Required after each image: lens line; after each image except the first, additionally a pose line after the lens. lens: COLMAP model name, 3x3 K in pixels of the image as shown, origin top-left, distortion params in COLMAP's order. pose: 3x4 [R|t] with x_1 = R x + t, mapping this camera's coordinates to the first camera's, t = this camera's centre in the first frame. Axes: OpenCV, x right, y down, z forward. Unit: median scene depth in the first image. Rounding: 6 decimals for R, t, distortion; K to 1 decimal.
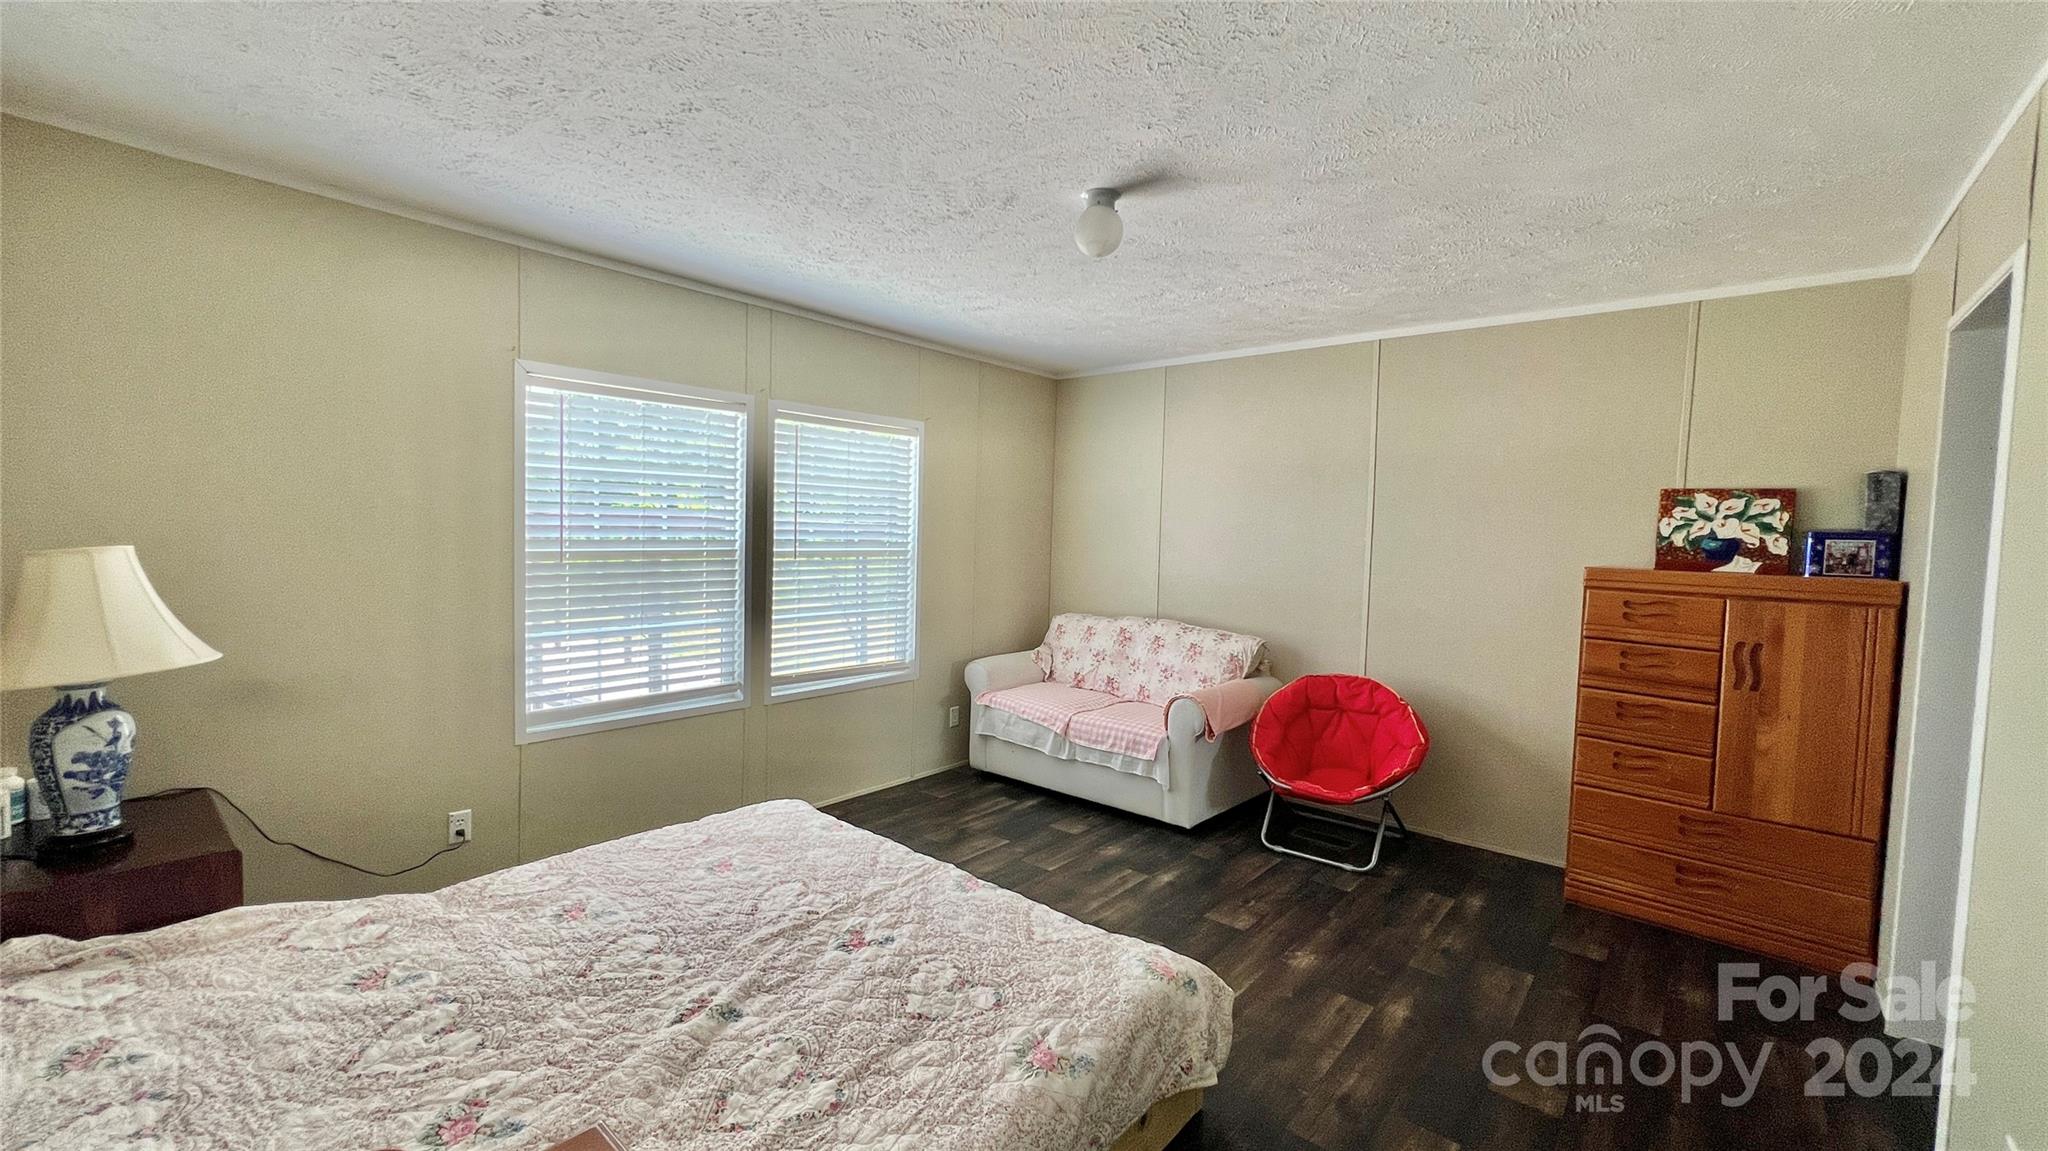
lens RADIAL K [[817.5, 0, 1020.7], [0, 817.5, 572.3], [0, 0, 1]] dist [-0.004497, 0.003747]
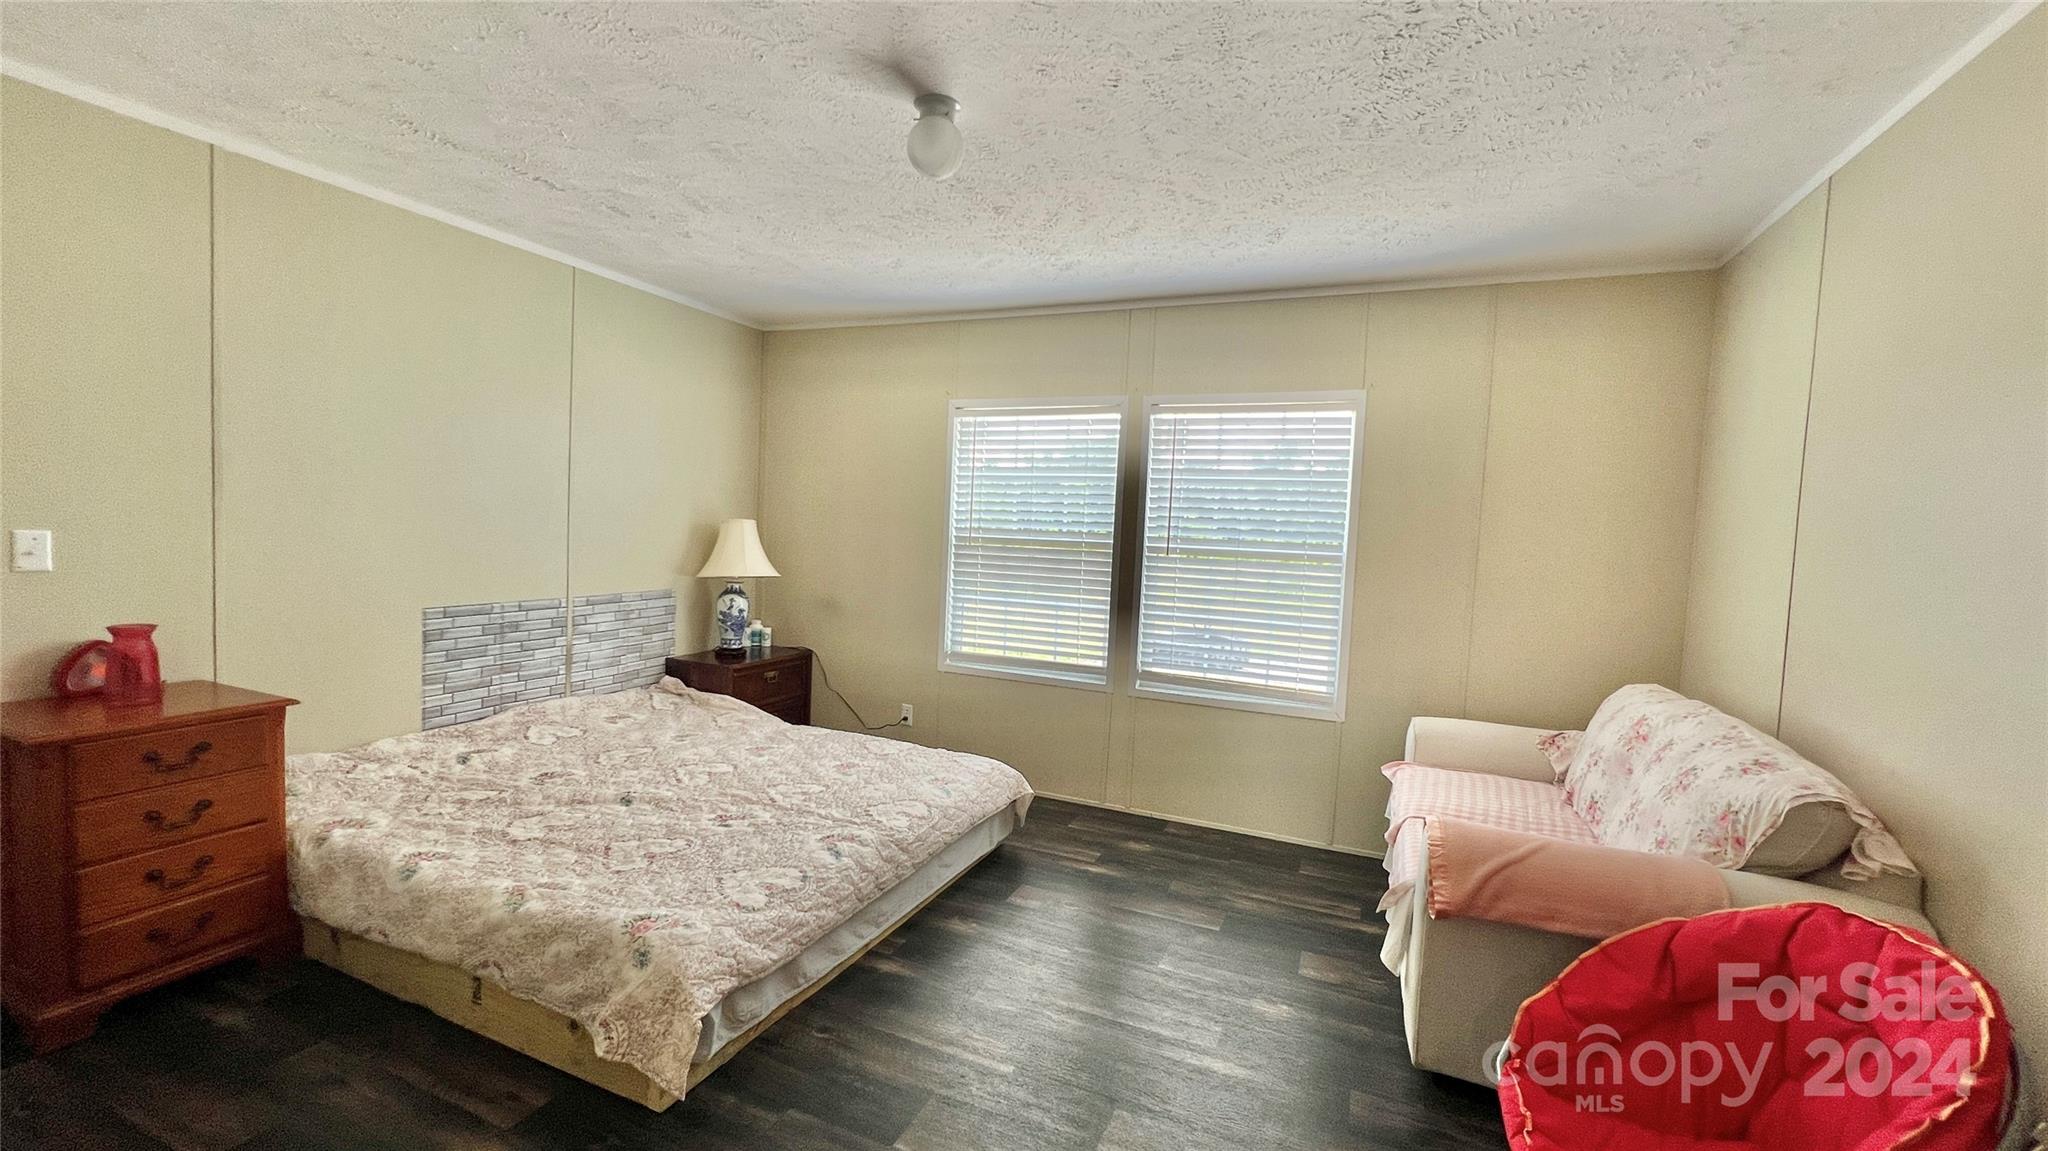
lens RADIAL K [[817.5, 0, 1020.7], [0, 817.5, 572.3], [0, 0, 1]] dist [-0.004497, 0.003747]
pose [[0.291945, 0.040908, -0.955560, 0.808284], [-0.087713, 0.996020, 0.015842, 0.005855], [0.952405, 0.079190, 0.294371, 0.732190]]
